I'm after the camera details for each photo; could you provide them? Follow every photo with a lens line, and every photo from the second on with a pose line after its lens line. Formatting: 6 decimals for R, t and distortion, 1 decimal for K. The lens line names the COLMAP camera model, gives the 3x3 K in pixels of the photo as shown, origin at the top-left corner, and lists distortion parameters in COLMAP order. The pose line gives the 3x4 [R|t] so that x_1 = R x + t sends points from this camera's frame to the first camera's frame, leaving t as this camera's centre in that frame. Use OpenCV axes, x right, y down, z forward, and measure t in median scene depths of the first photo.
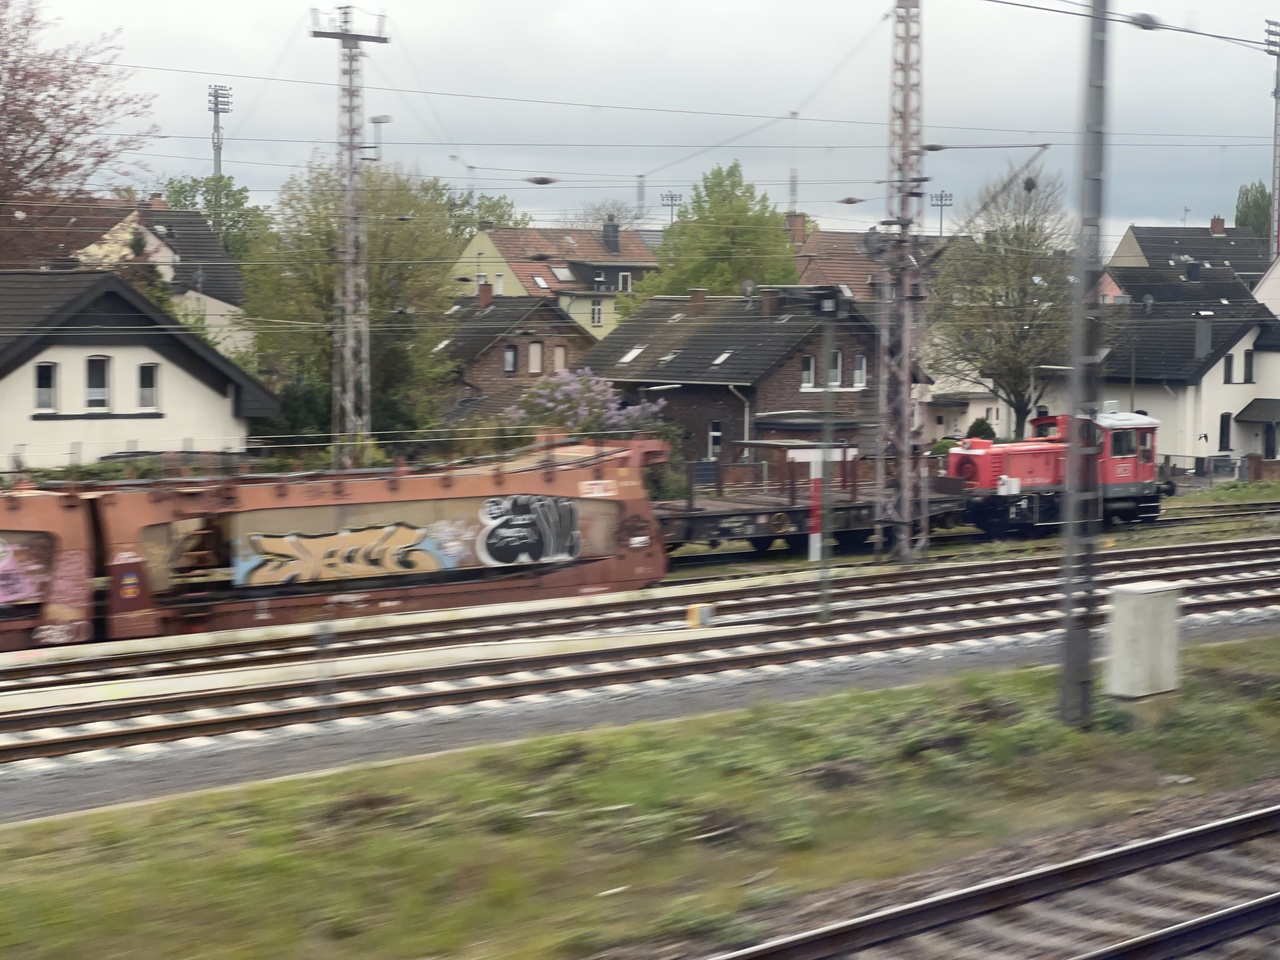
lens RADIAL K [[2903.4, 0, 656.3], [0, 2903.4, 478.6], [0, 0, 1]] dist [-0.106362, 5.131163]
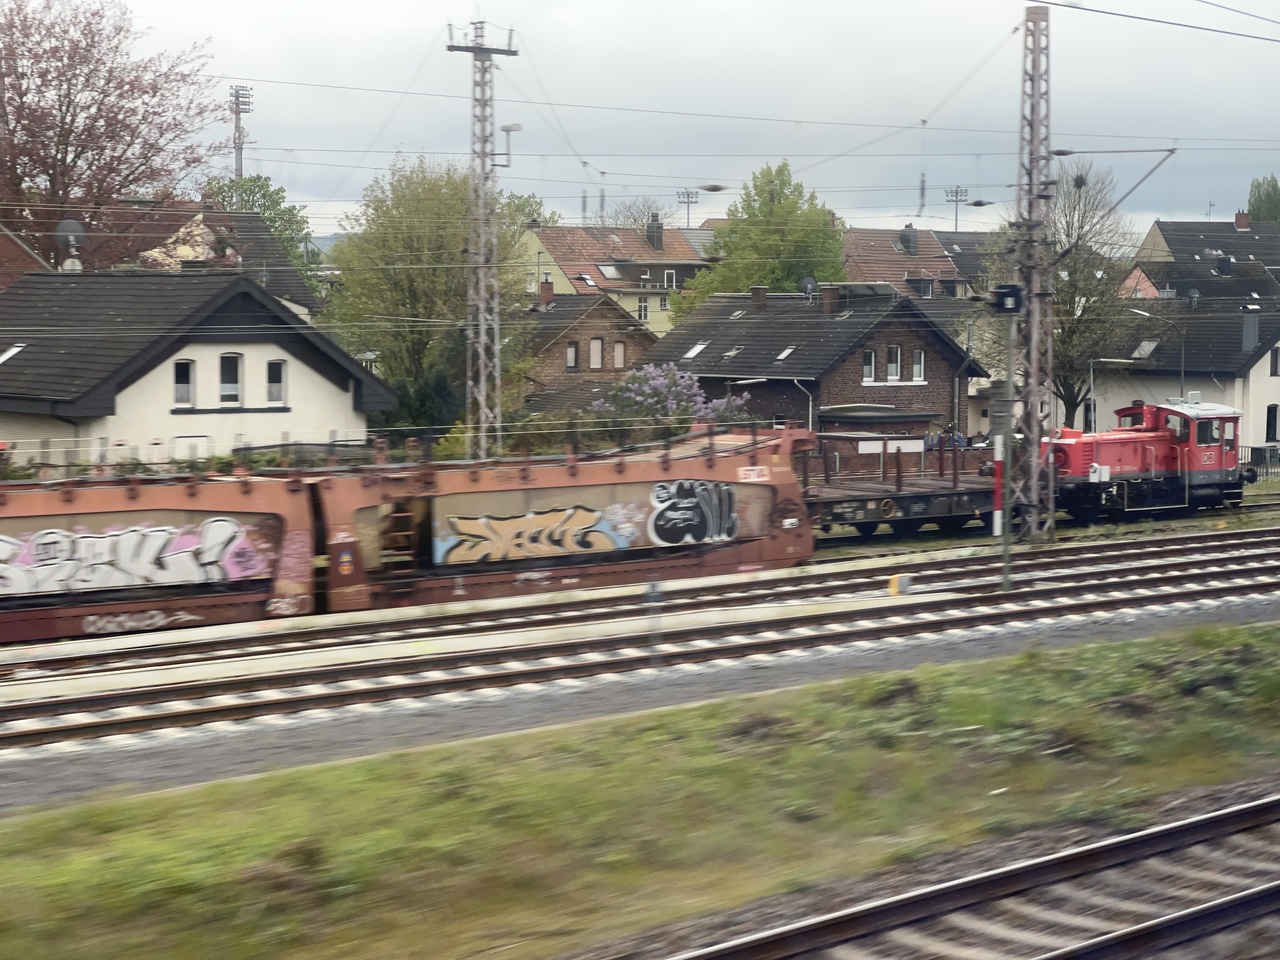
lens RADIAL K [[2917.1, 0, 623.1], [0, 2917.1, 500.1], [0, 0, 1]] dist [-0.087494, 5.108165]
pose [[0.999968, -0.003764, -0.007026, -0.042786], [0.003822, 0.999959, 0.008244, 0.002832], [0.006994, -0.008270, 0.999941, -0.055961]]
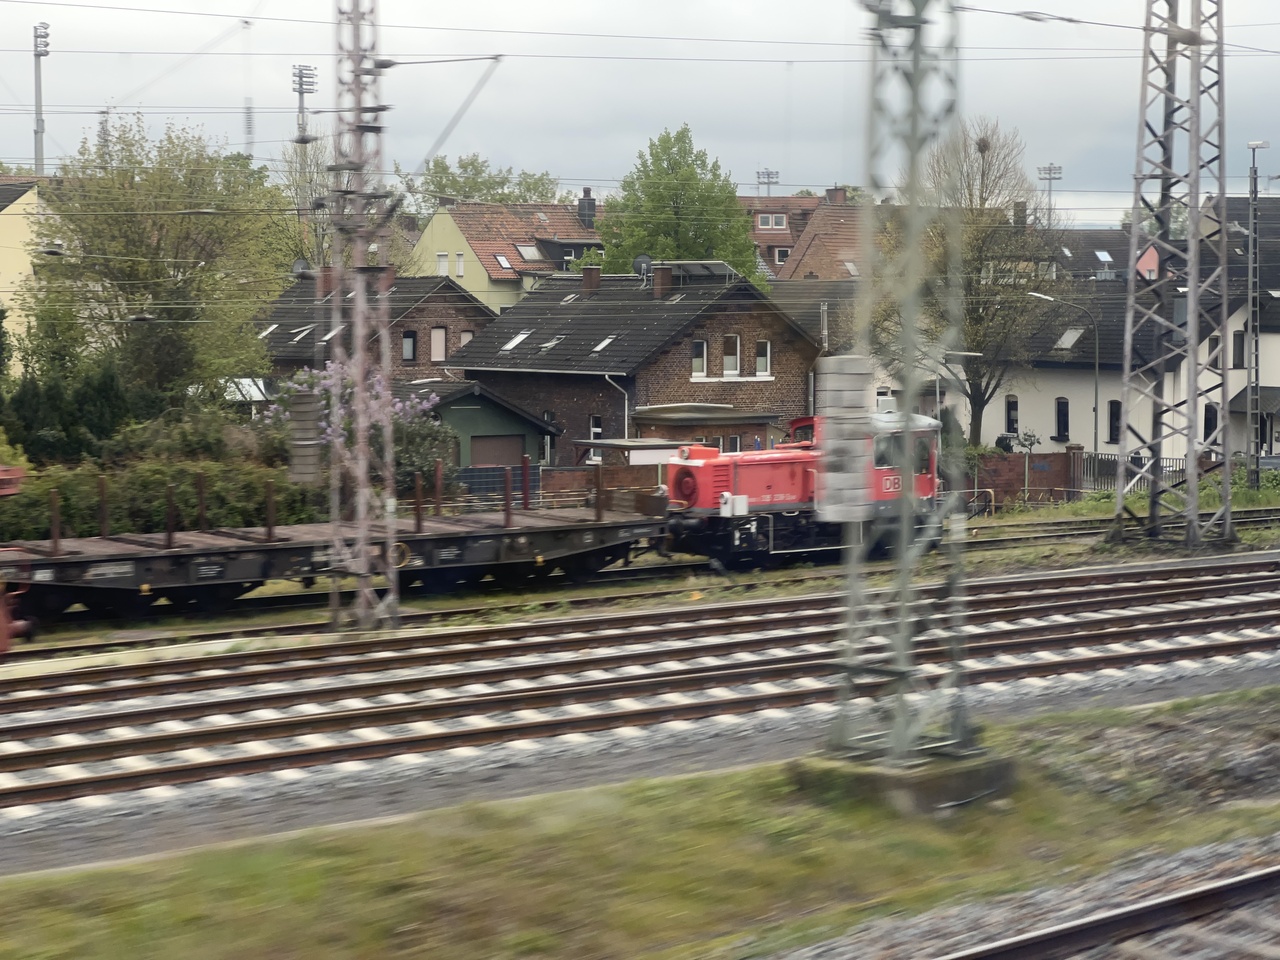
lens RADIAL K [[2846.8, 0, 635.2], [0, 2846.8, 479.2], [0, 0, 1]] dist [-0.009696, 2.726861]
pose [[0.996594, -0.001873, -0.082446, 0.158665], [0.002480, 0.999970, 0.007270, -0.010348], [0.082430, -0.007450, 0.996569, 0.209357]]
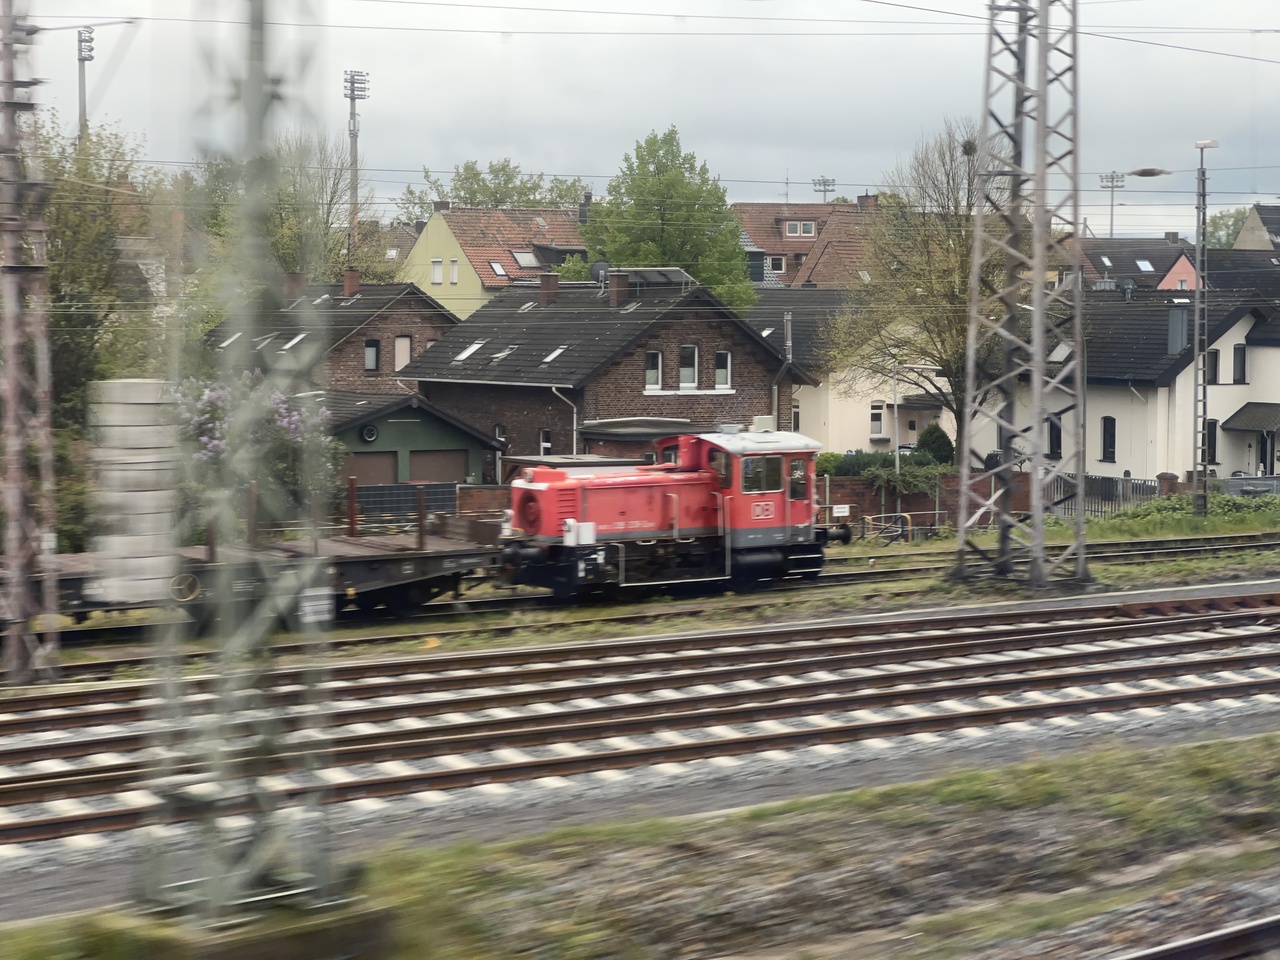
lens RADIAL K [[2833.8, 0, 636.3], [0, 2833.8, 477.3], [0, 0, 1]] dist [-0.043222, 3.492868]
pose [[0.993007, 0.004312, -0.117974, 0.219168], [-0.003903, 0.999986, 0.003695, -0.014126], [0.117989, -0.003209, 0.993010, 0.288142]]
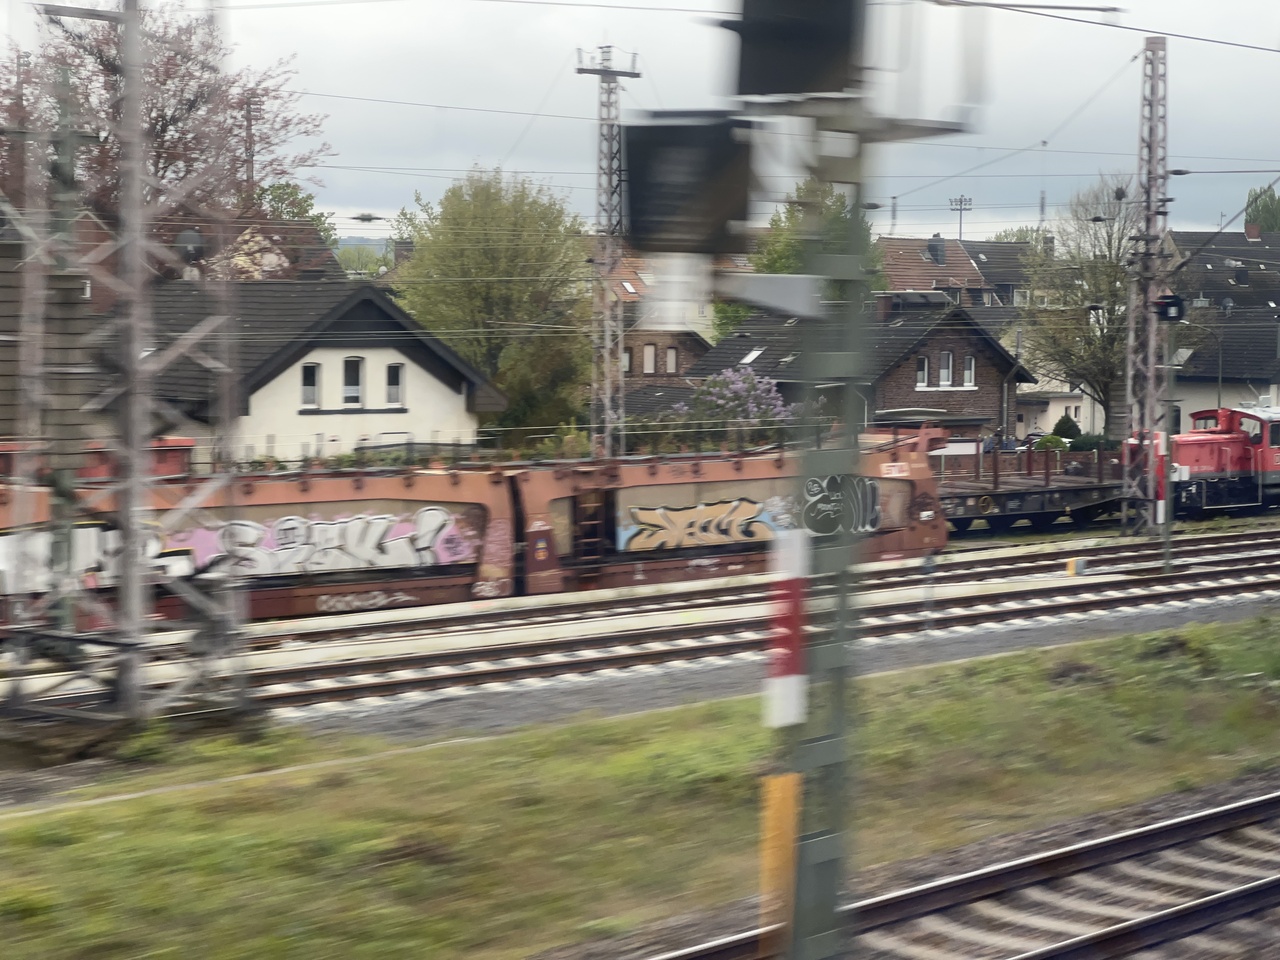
lens RADIAL K [[2937.1, 0, 639.4], [0, 2937.1, 488.1], [0, 0, 1]] dist [-0.055192, 5.160675]
pose [[0.999964, -0.001492, 0.008381, -0.093114], [0.001478, 0.999997, 0.001696, 0.006080], [-0.008384, -0.001683, 0.999963, -0.122086]]
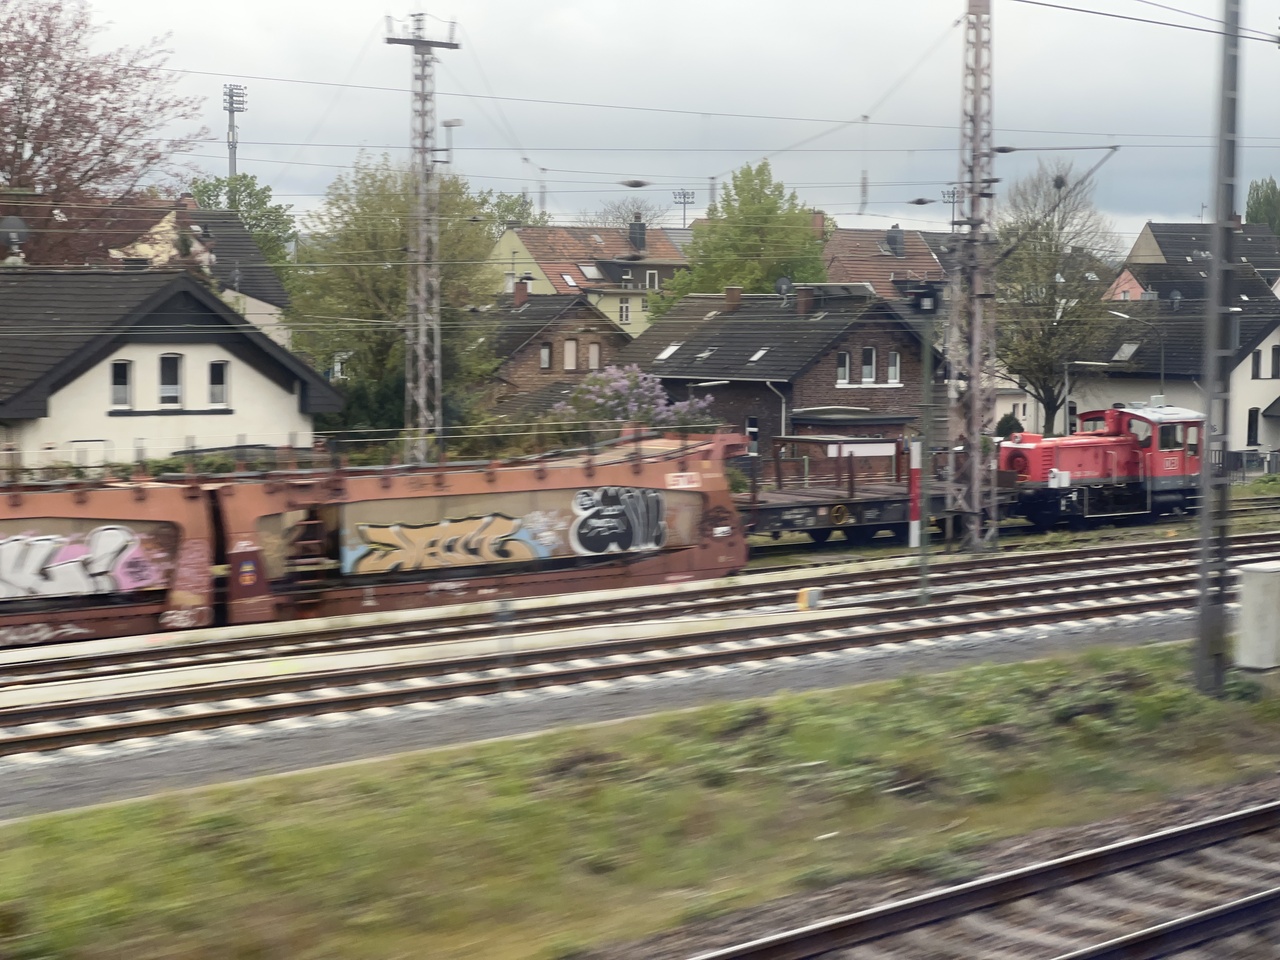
lens RADIAL K [[2913.6, 0, 642.0], [0, 2913.6, 494.4], [0, 0, 1]] dist [-0.198279, 7.000426]
pose [[0.999990, -0.001708, -0.004190, -0.021331], [0.001734, 0.999979, 0.006170, 0.001413], [0.004179, -0.006177, 0.999972, -0.027874]]
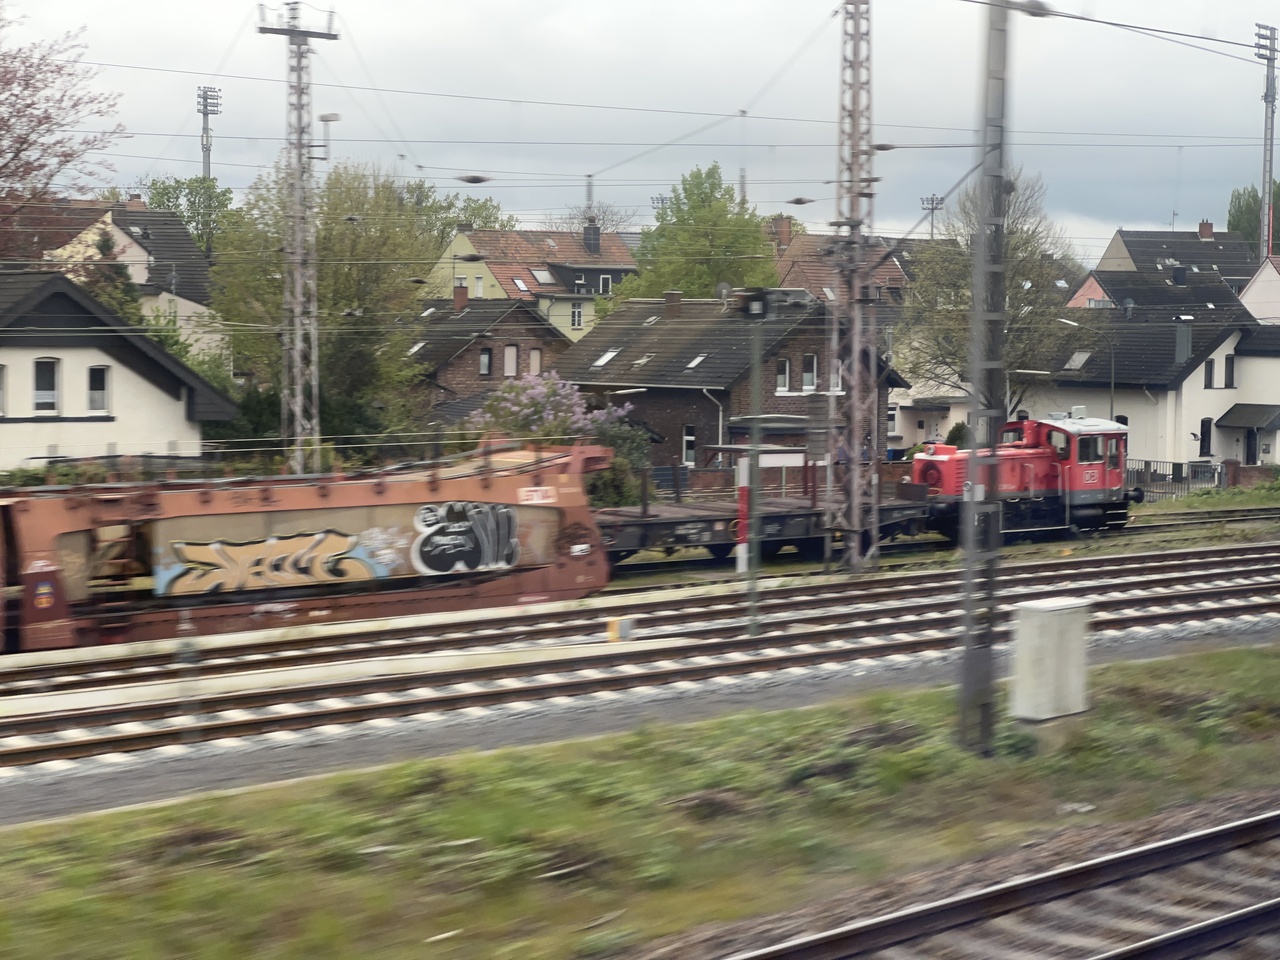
lens RADIAL K [[2897.3, 0, 654.9], [0, 2897.3, 476.6], [0, 0, 1]] dist [-0.106621, 5.232065]
pose [[0.999997, 0.002215, -0.000412, 0.014002], [-0.002216, 0.999996, -0.001675, -0.000925], [0.000408, 0.001676, 0.999999, 0.018643]]
